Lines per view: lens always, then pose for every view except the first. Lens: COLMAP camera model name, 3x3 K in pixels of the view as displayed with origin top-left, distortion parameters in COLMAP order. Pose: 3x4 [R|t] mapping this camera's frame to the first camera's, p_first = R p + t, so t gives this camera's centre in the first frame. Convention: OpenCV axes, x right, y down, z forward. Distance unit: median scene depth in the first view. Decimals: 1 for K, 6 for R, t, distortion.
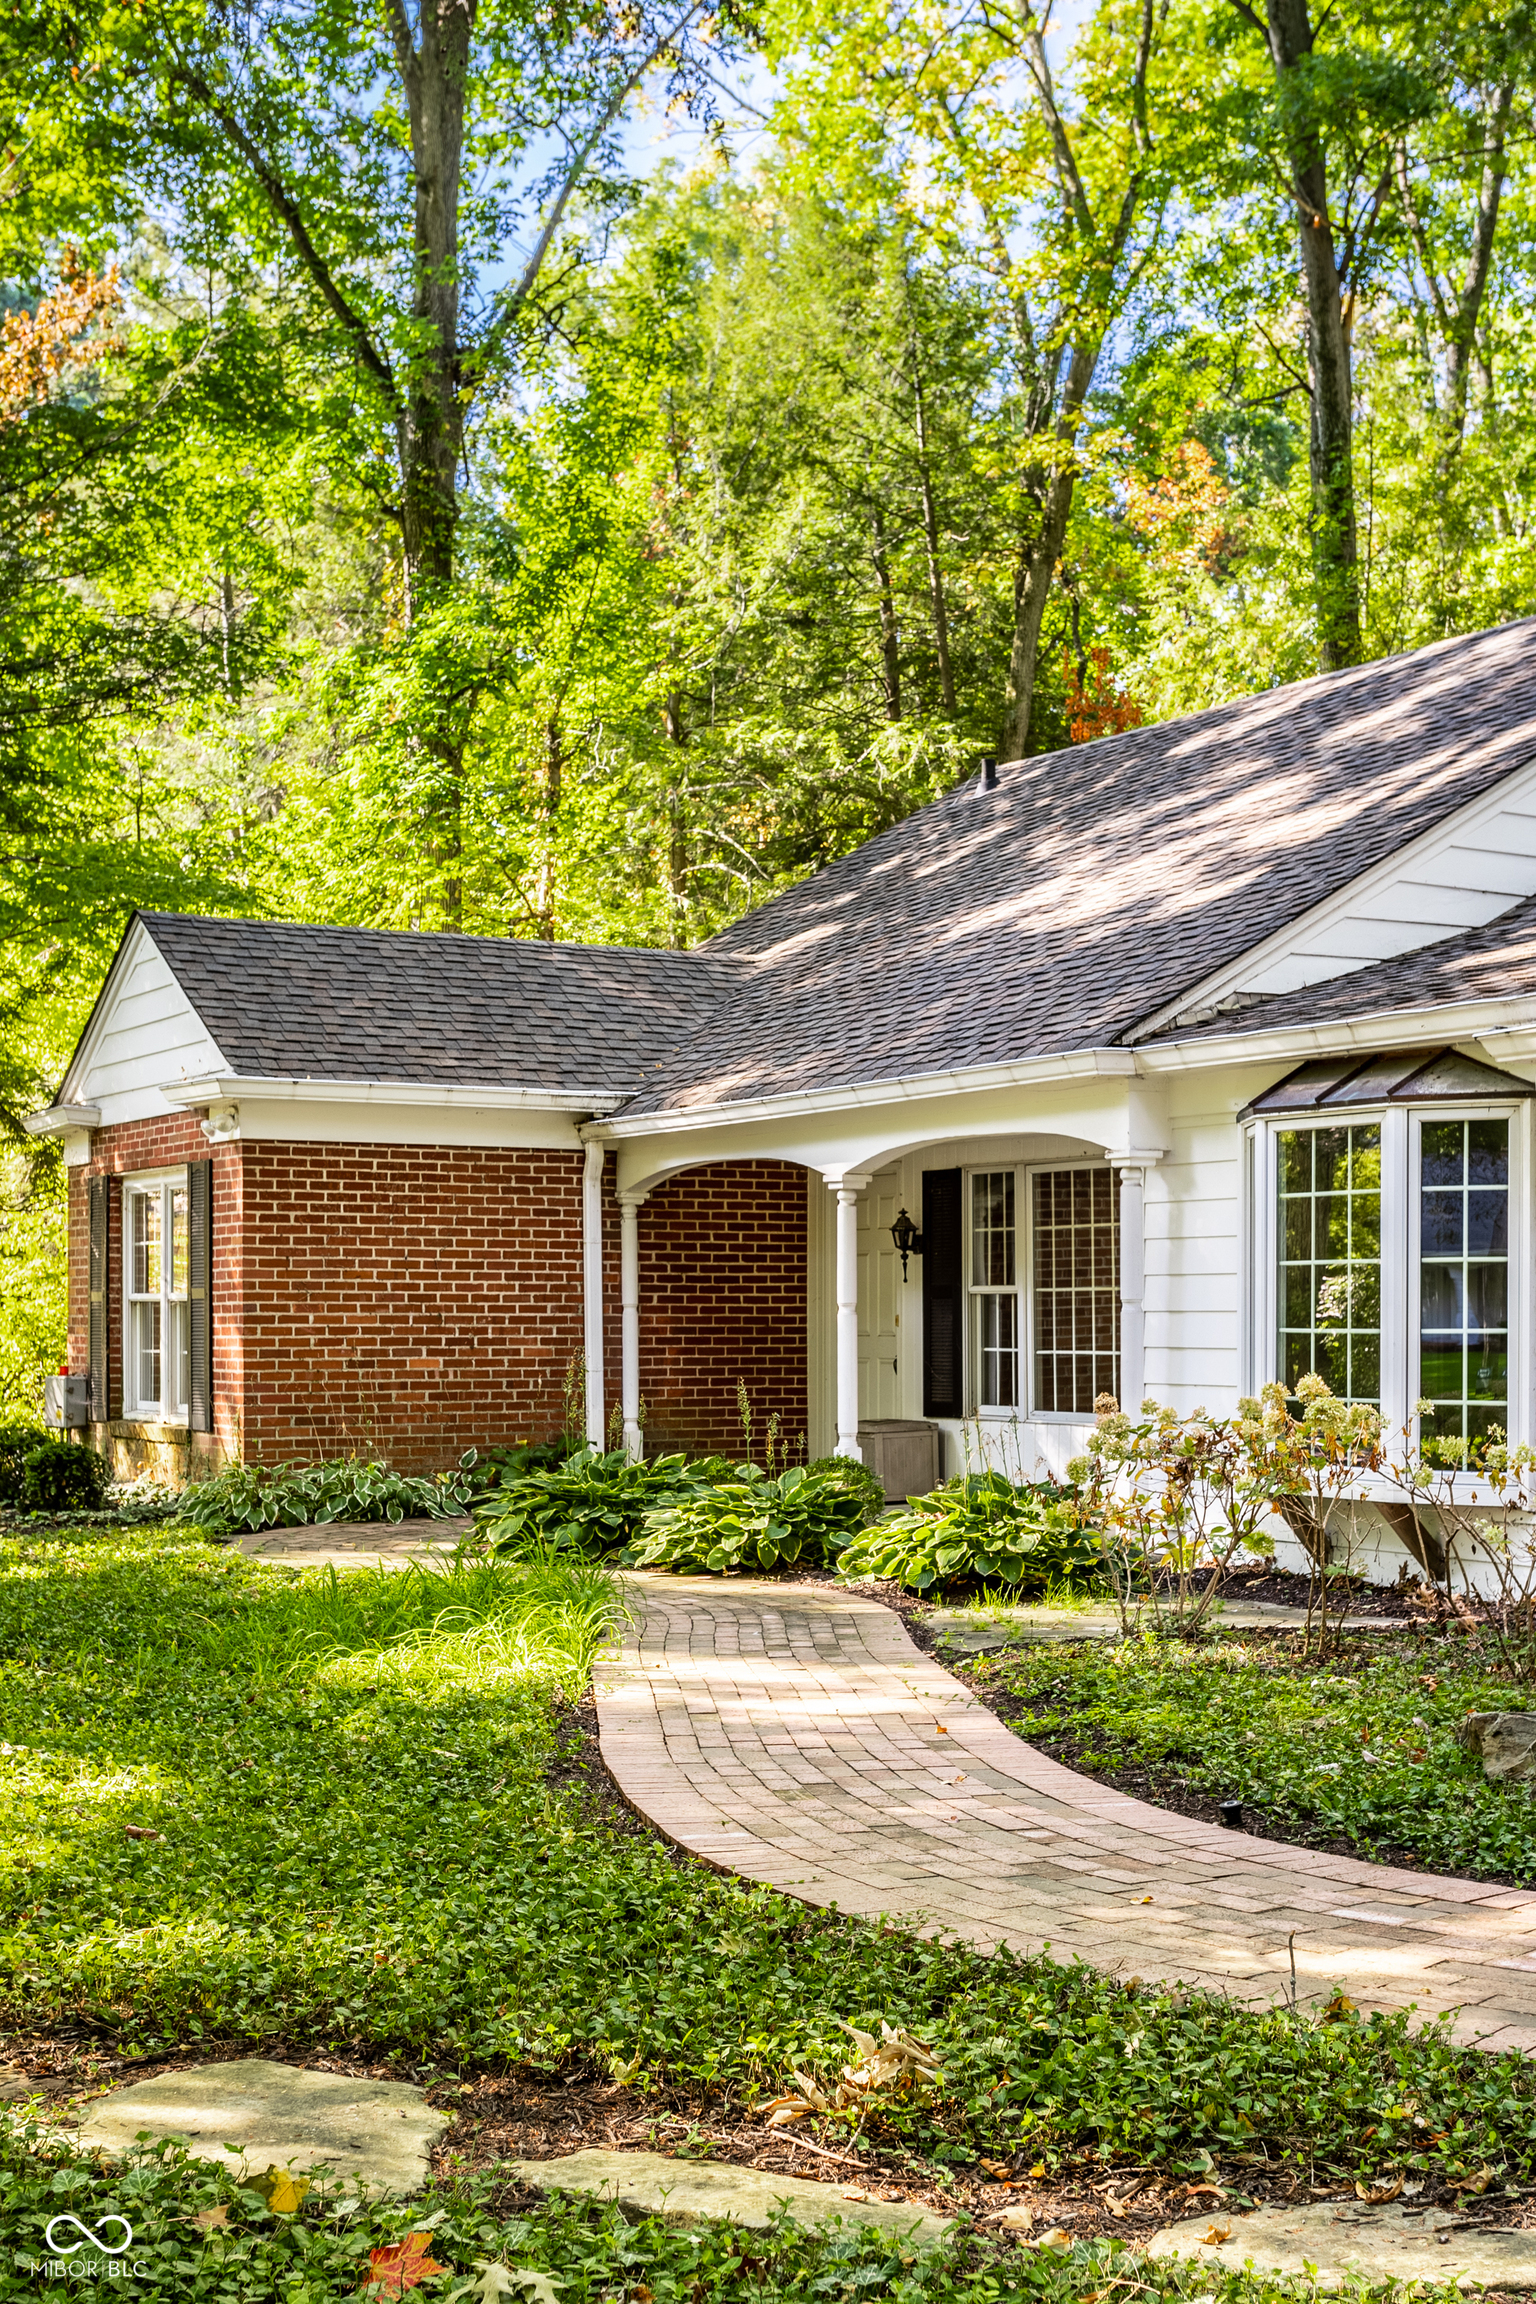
lens RADIAL K [[3113.9, 0, 772.1], [0, 3113.9, 1151.5], [0, 0, 1]] dist [-0.103162, 0.000000]
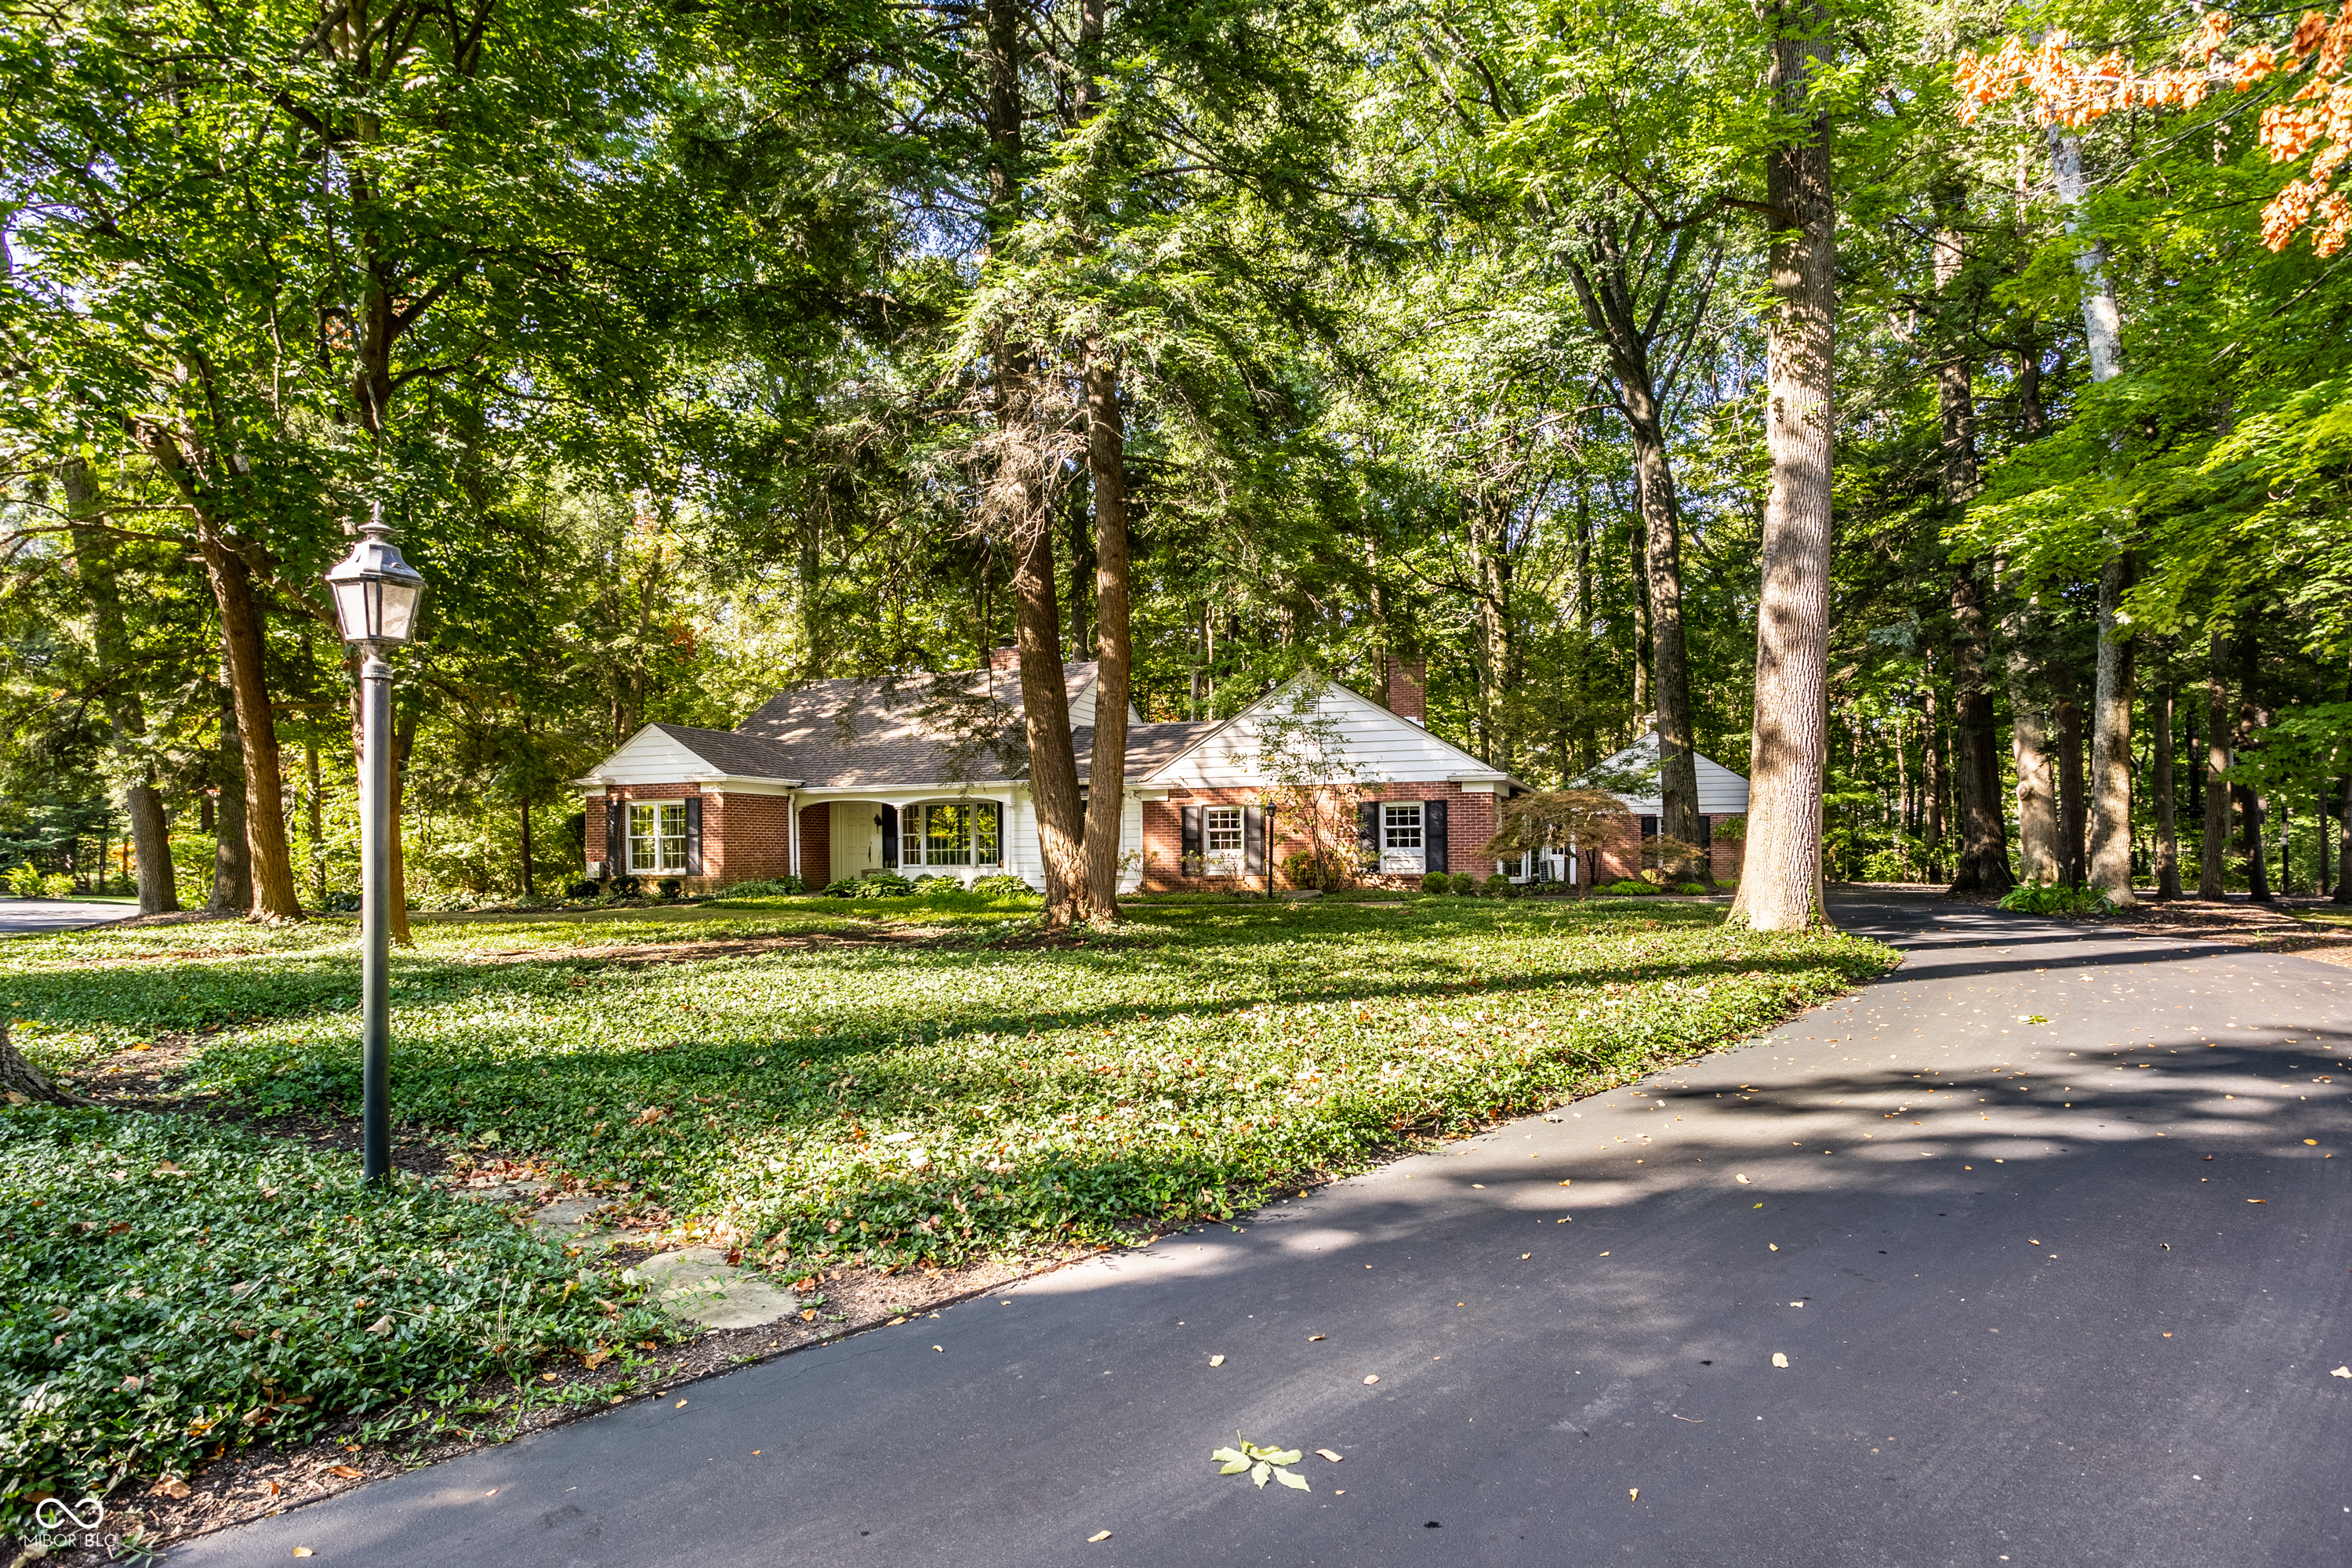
lens RADIAL K [[1310.5, 0, 1172.8], [0, 1310.5, 791.7], [0, 0, 1]] dist [-0.035459, 0.003079]
pose [[0.761541, 0.024891, 0.647638, -0.749766], [-0.027079, 0.999612, -0.006577, -0.008697], [-0.647551, -0.012529, 0.761919, -0.480324]]
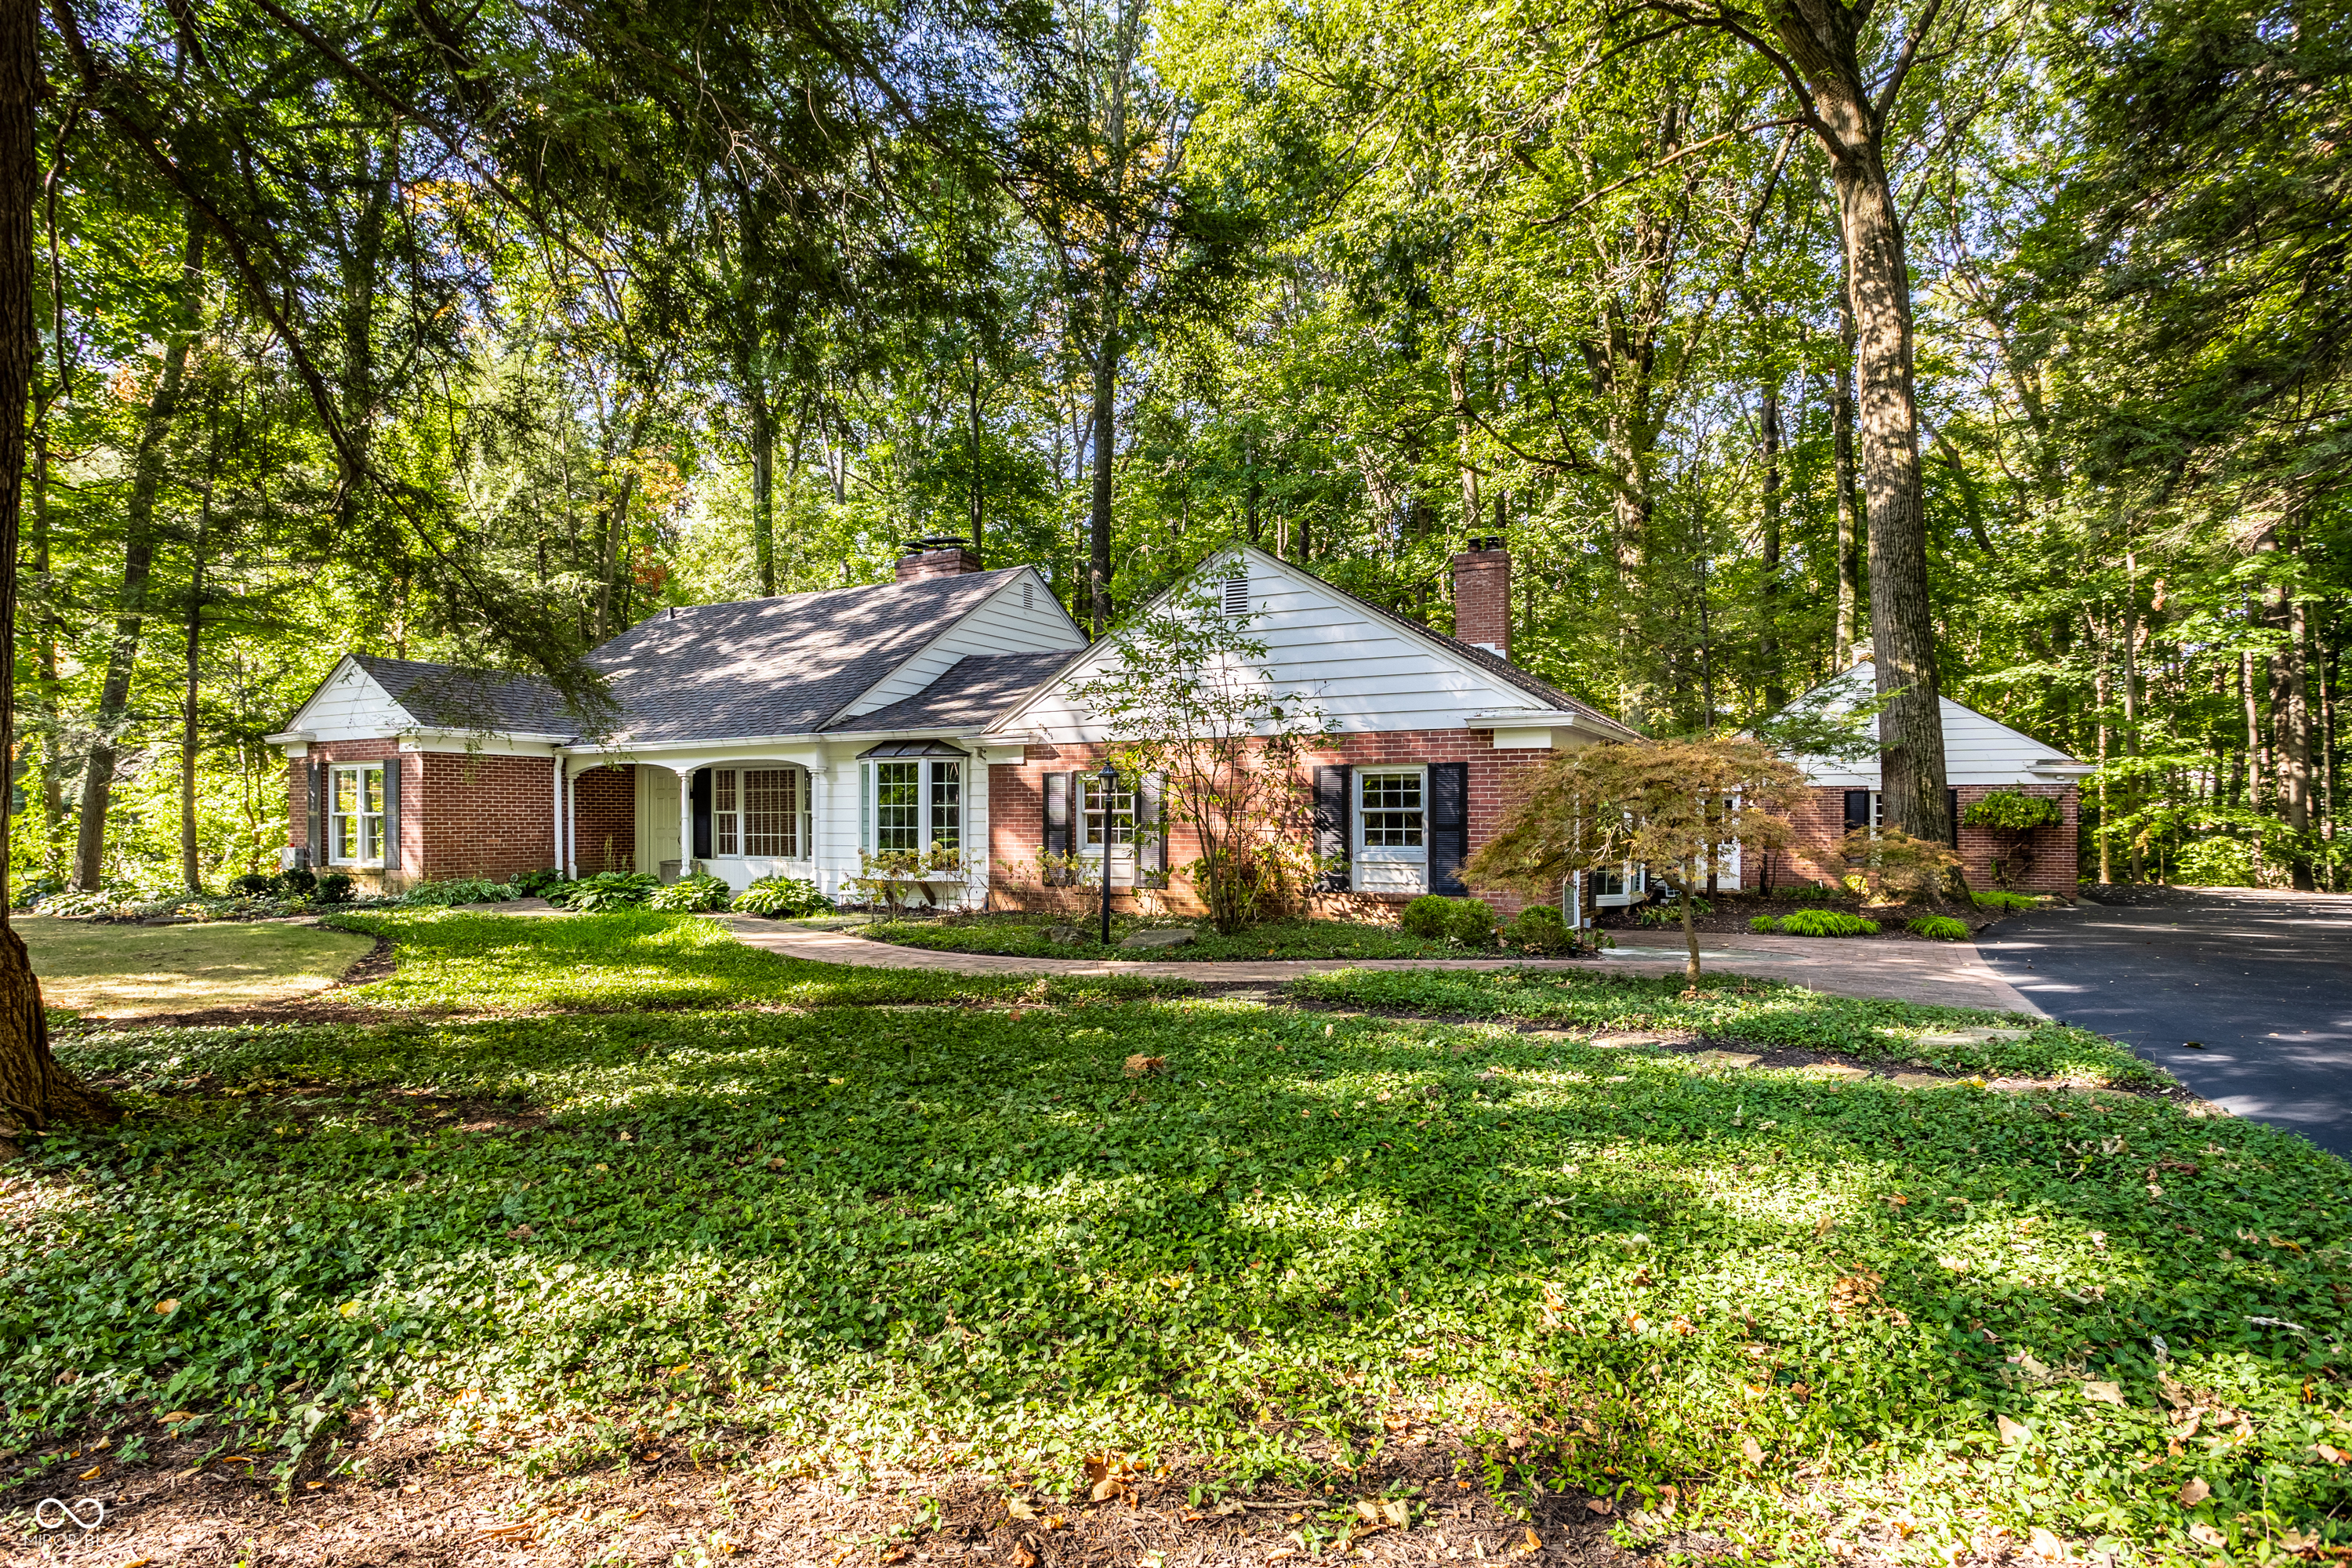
lens RADIAL K [[1310.5, 0, 1136.5], [0, 1310.5, 791.3], [0, 0, 1]] dist [-0.035459, 0.003079]
pose [[0.856745, 0.011426, 0.515613, -0.215188], [-0.028077, 0.999305, 0.024509, -0.013426], [-0.514975, -0.035475, 0.856471, -0.185060]]
